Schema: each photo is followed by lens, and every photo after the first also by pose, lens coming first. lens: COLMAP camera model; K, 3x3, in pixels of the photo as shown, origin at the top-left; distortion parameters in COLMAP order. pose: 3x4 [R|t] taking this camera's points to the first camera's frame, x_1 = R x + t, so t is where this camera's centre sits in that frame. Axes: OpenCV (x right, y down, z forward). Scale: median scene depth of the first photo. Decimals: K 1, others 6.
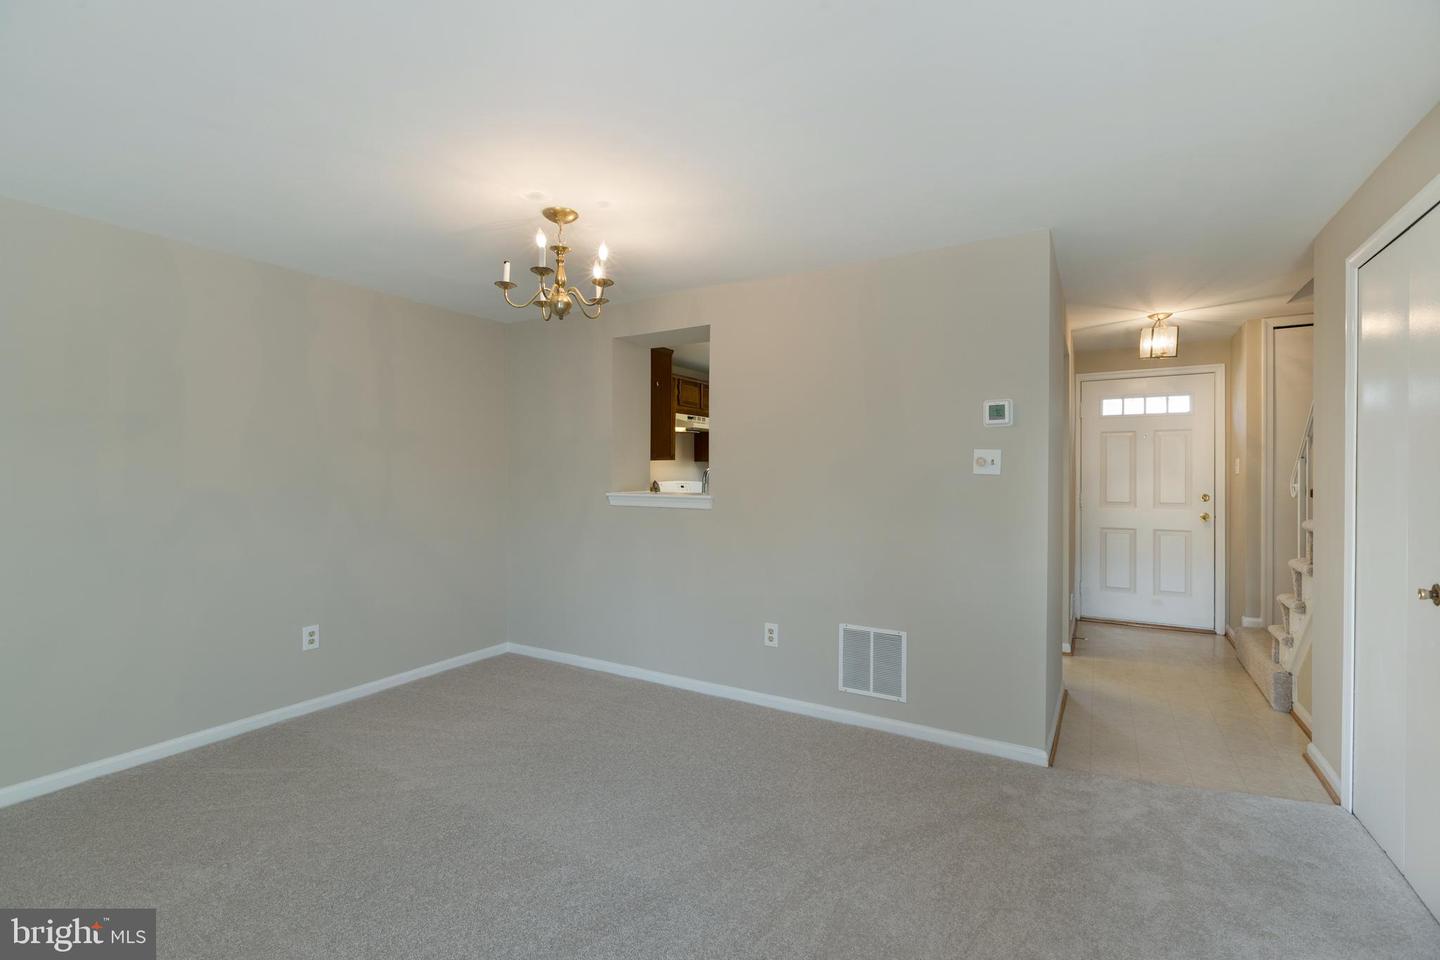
lens RADIAL K [[635.8, 0, 724.7], [0, 635.8, 476.3], [0, 0, 1]] dist [0.001177, -0.000521]
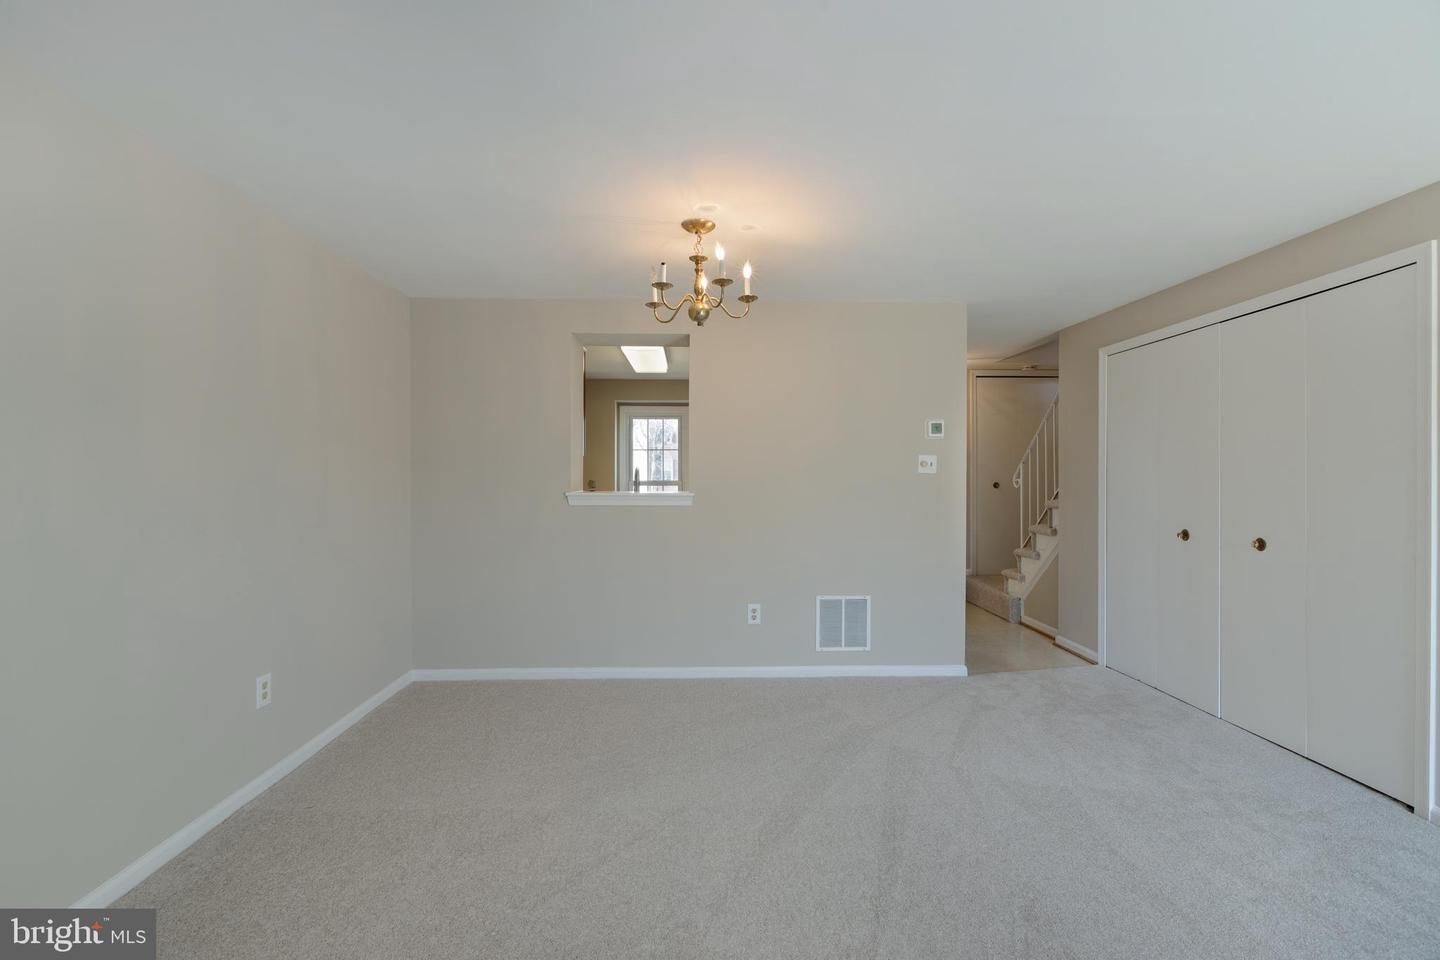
lens RADIAL K [[635.8, 0, 721.9], [0, 635.8, 477.8], [0, 0, 1]] dist [0.001177, -0.000521]
pose [[0.841154, -0.004418, 0.540777, -0.604748], [0.003048, 0.999989, 0.003429, 0.000613], [-0.540787, -0.001236, 0.841159, 0.072623]]
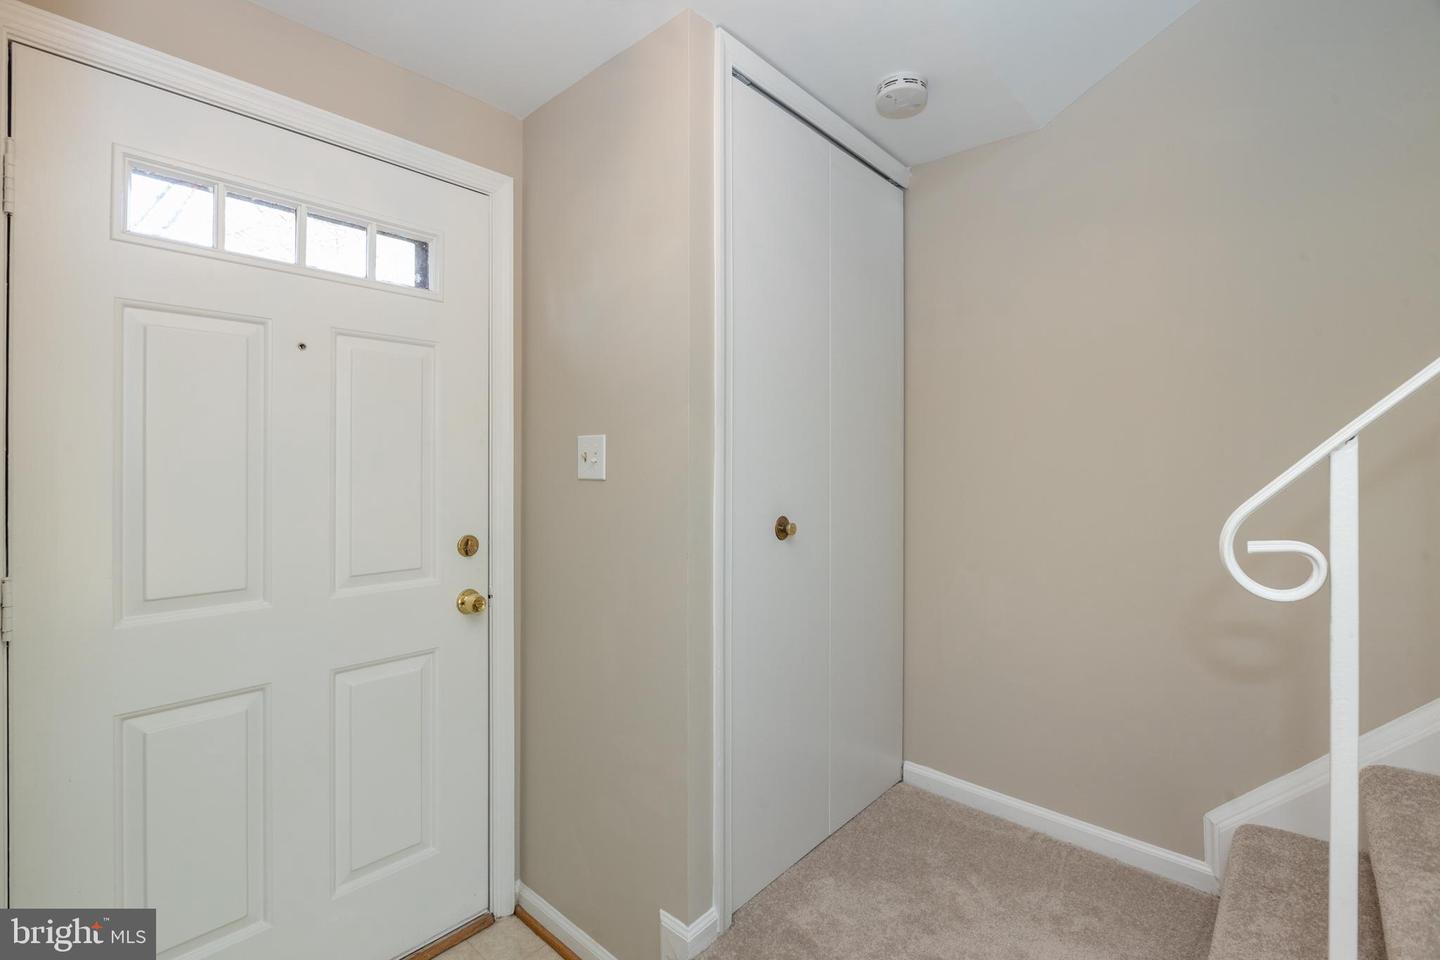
lens RADIAL K [[643.4, 0, 721.7], [0, 643.4, 459.1], [0, 0, 1]] dist [-0.008018, -0.001603]
pose [[0.173790, 0.001479, 0.984782, 0.666152], [-0.000140, 0.999999, -0.001477, -0.020542], [-0.984783, 0.000118, 0.173790, 1.233376]]
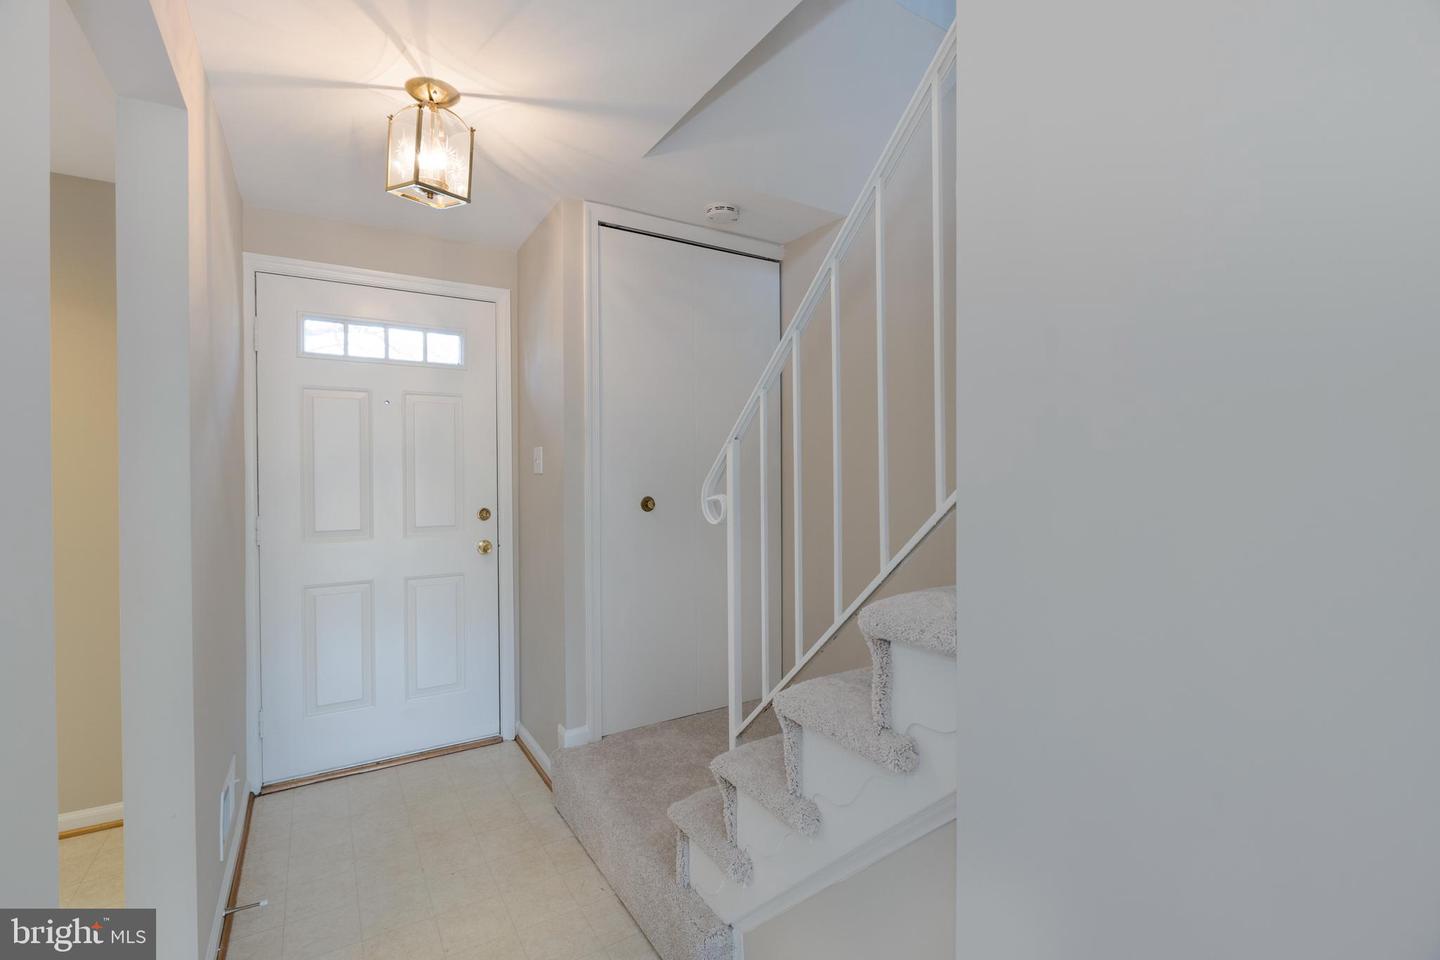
lens RADIAL K [[643.4, 0, 721.6], [0, 643.4, 477.4], [0, 0, 1]] dist [-0.008018, -0.001603]
pose [[0.457797, -0.010291, 0.888997, 0.508193], [0.005979, 0.999946, 0.008496, -0.005765], [-0.889037, 0.001426, 0.457833, 0.824488]]
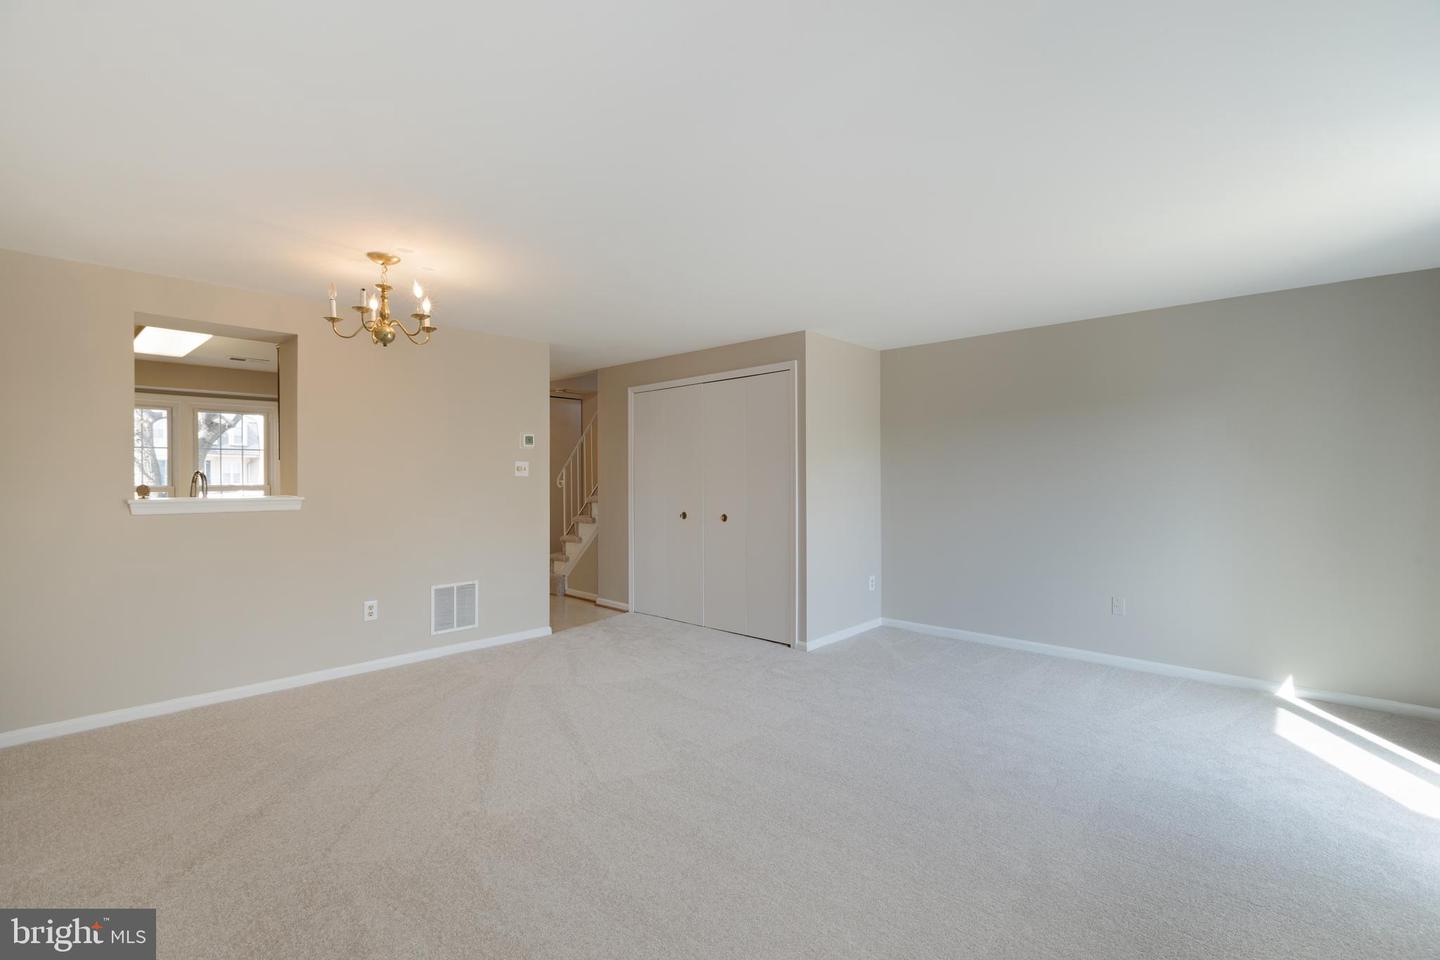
lens RADIAL K [[635.8, 0, 721.2], [0, 635.8, 476.6], [0, 0, 1]] dist [0.001177, -0.000521]
pose [[0.209517, -0.002607, 0.977801, -0.979532], [0.006393, 0.999979, 0.001297, -0.000446], [-0.977784, 0.005979, 0.209529, 0.104598]]
